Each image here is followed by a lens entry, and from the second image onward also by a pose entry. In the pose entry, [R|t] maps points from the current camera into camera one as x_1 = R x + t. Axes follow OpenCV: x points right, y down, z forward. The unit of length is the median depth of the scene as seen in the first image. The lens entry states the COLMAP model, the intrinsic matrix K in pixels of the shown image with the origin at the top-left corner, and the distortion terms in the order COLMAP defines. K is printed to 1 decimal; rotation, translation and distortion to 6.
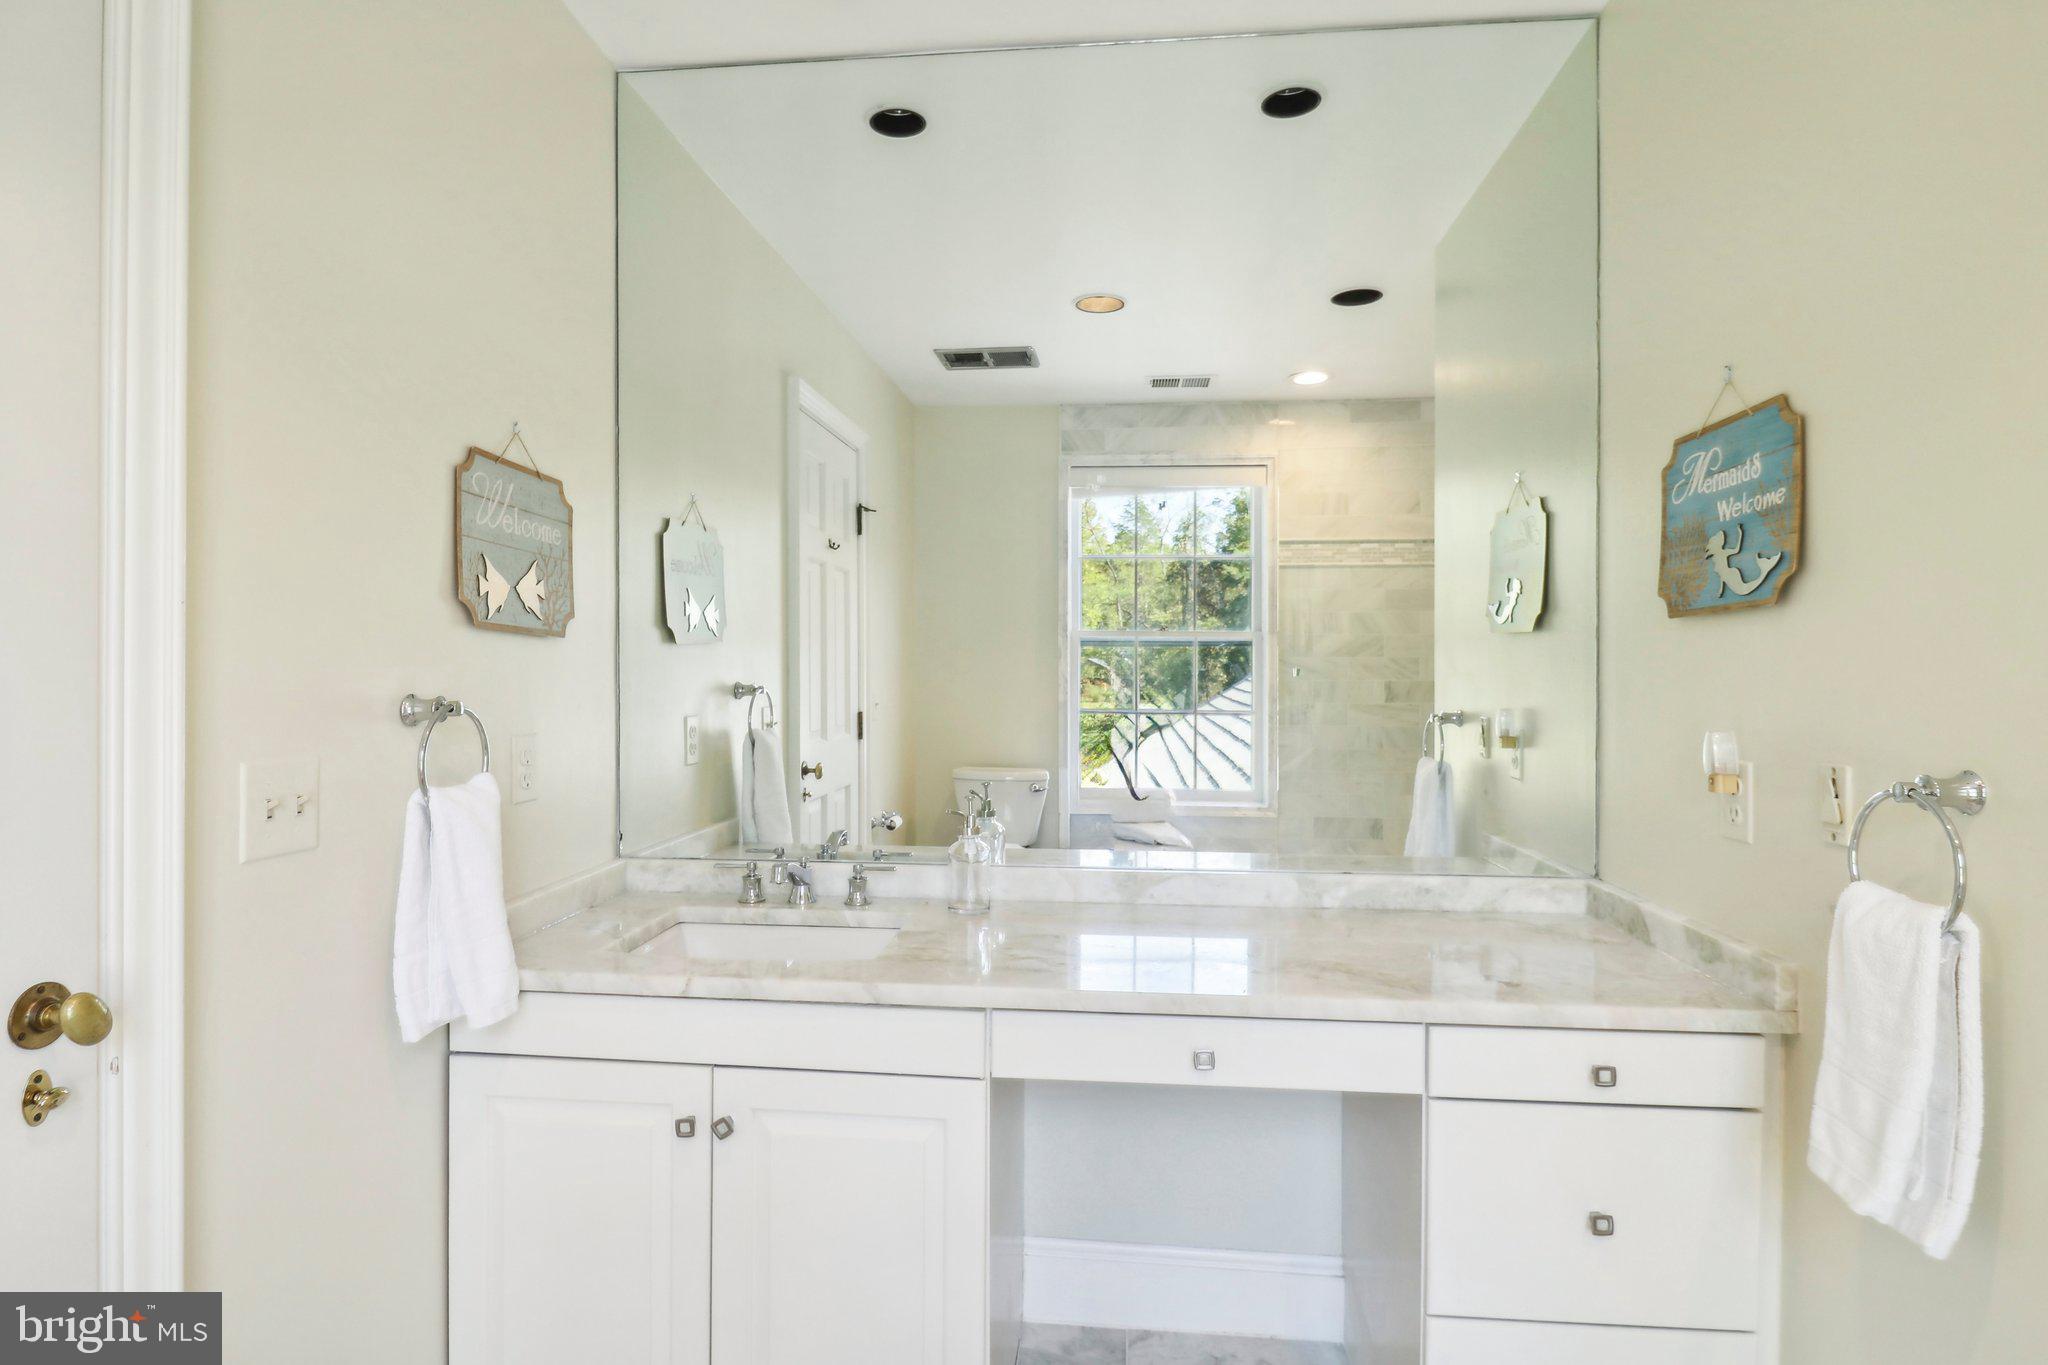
lens RADIAL K [[1035.3, 0, 1023.9], [0, 1035.3, 675.8], [0, 0, 1]] dist [-0.016587, -0.000657]
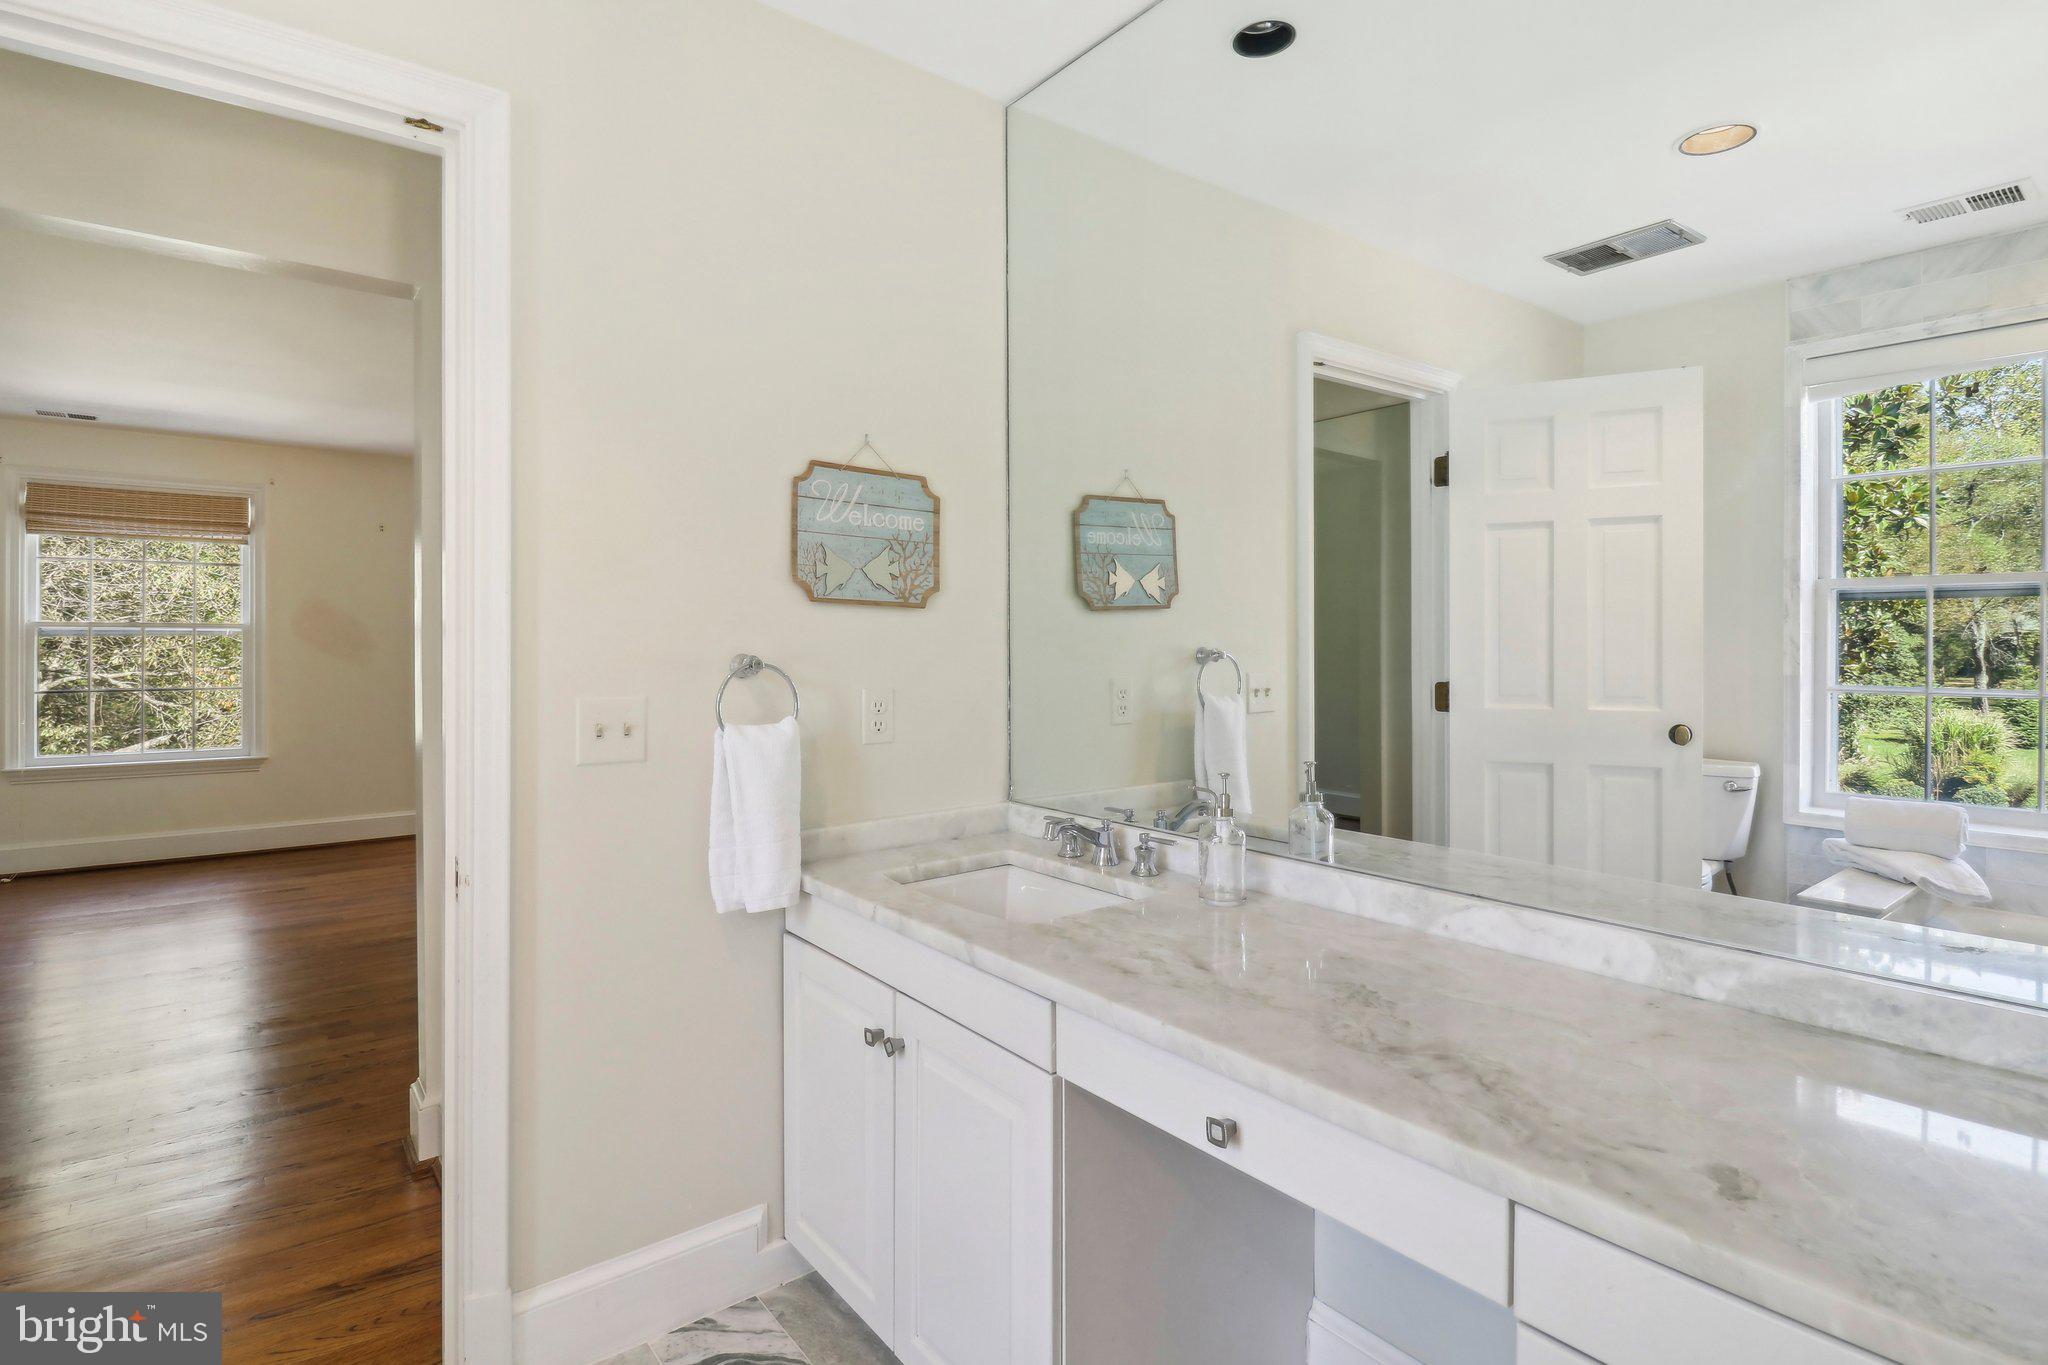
lens RADIAL K [[996.4, 0, 1029.7], [0, 996.4, 648.9], [0, 0, 1]] dist [-0.005384, -0.007263]
pose [[0.697860, 0.002350, -0.716230, 0.469722], [0.001499, 0.999988, 0.004741, 0.004792], [0.716232, -0.004382, 0.697848, 0.292284]]
